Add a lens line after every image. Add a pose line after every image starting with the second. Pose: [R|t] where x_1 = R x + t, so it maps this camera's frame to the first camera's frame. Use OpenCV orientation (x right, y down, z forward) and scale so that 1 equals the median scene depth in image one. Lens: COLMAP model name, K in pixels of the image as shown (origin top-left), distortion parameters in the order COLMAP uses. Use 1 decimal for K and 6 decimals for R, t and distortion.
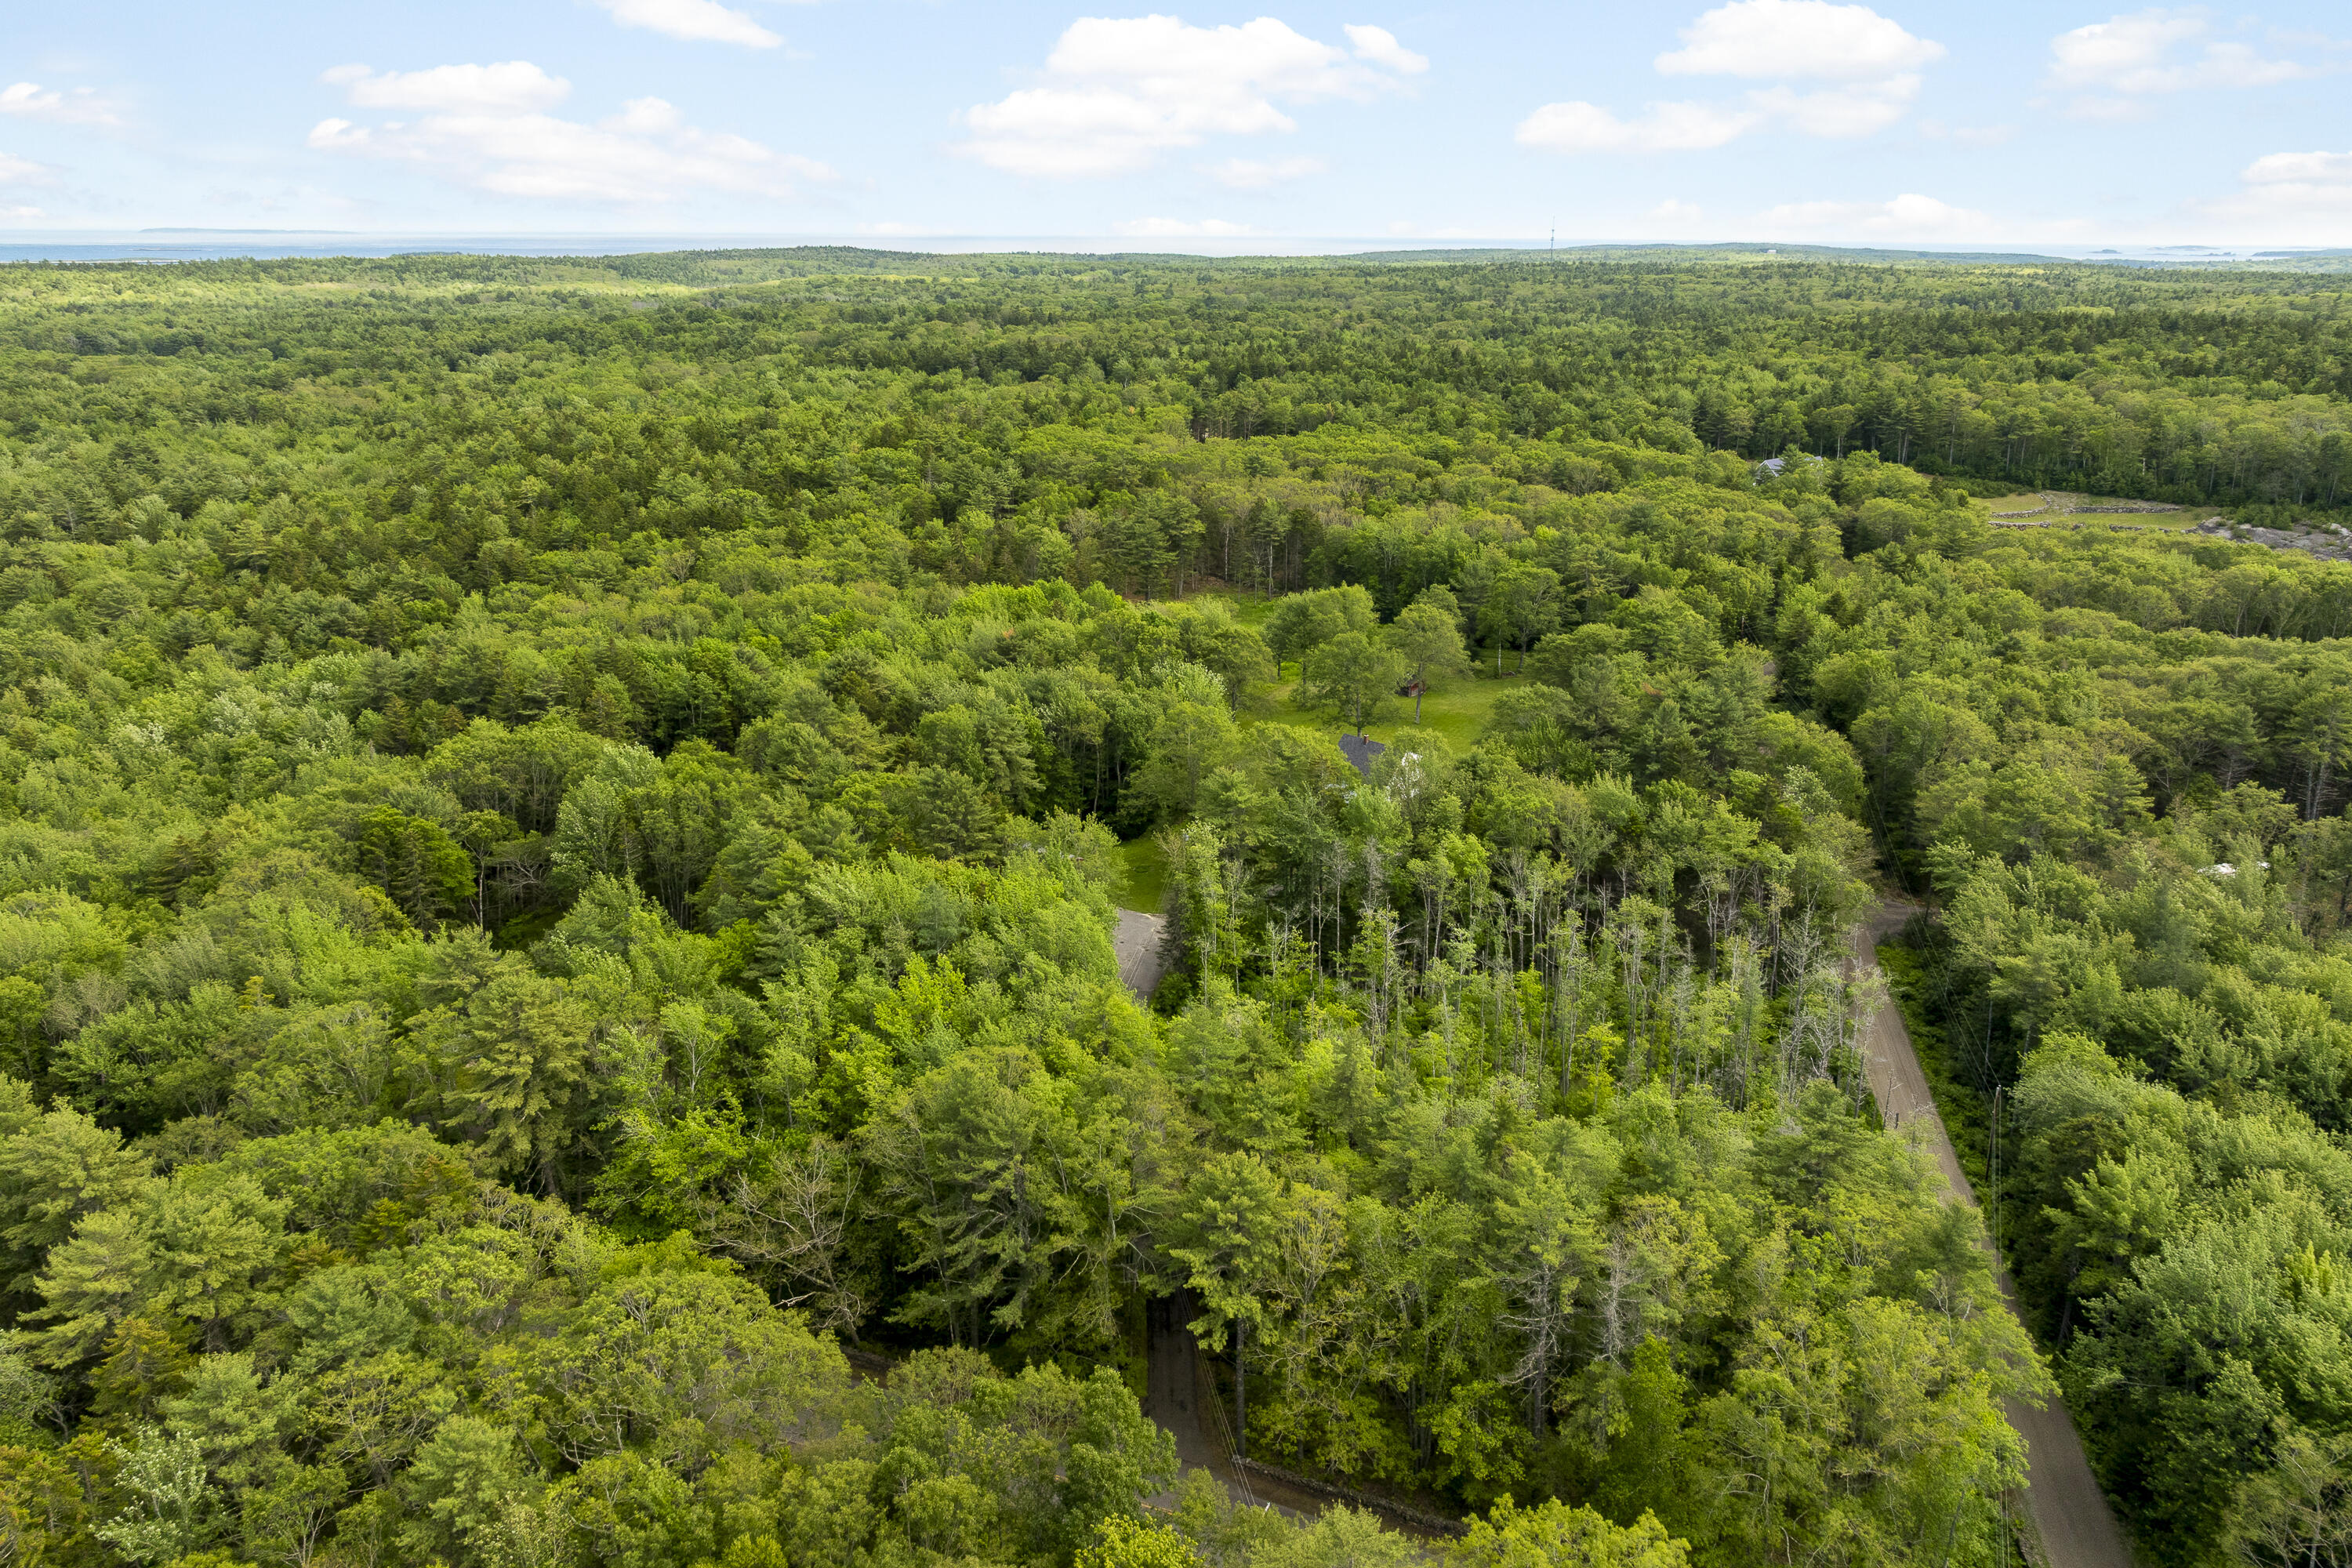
lens RADIAL K [[1626.2, 0, 1175.3], [0, 1626.2, 793.0], [0, 0, 1]] dist [-0.010444, 0.012990]
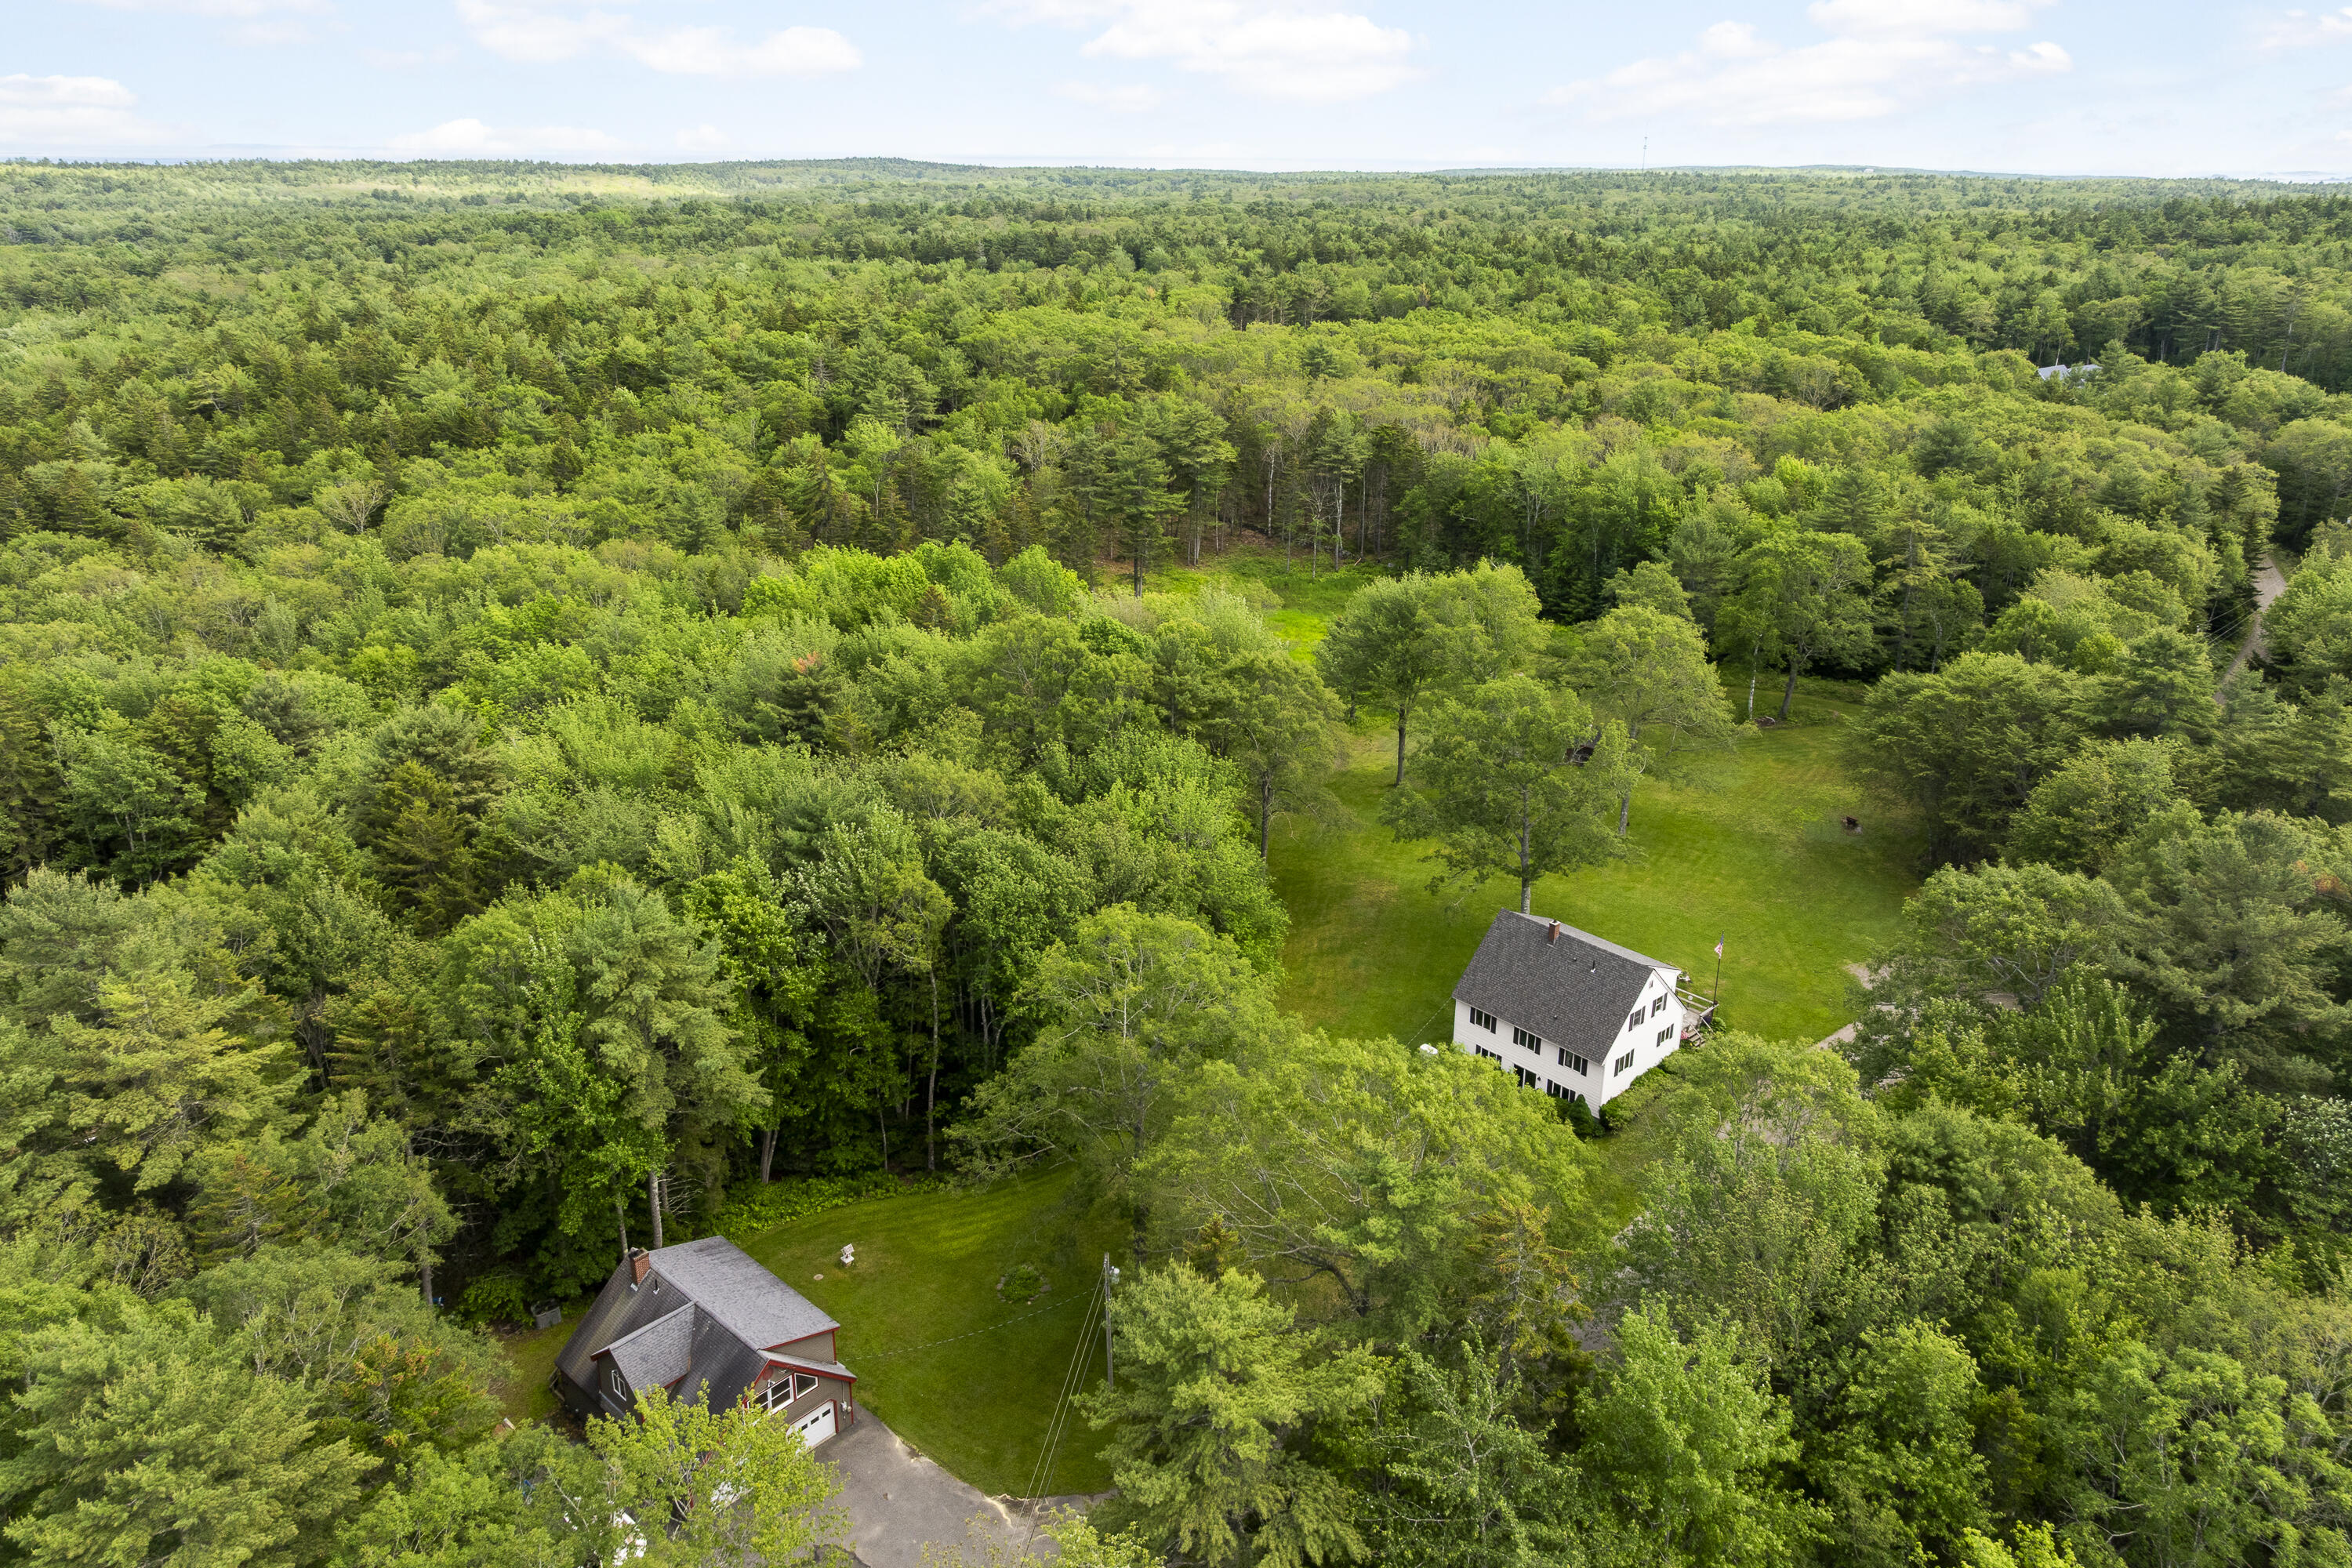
lens RADIAL K [[1626.2, 0, 1177.2], [0, 1626.2, 787.1], [0, 0, 1]] dist [-0.010444, 0.012990]
pose [[0.999296, 0.018069, -0.032867, 0.017544], [-0.016771, 0.999085, 0.039348, -0.055361], [0.033548, -0.038769, 0.998685, 0.345947]]
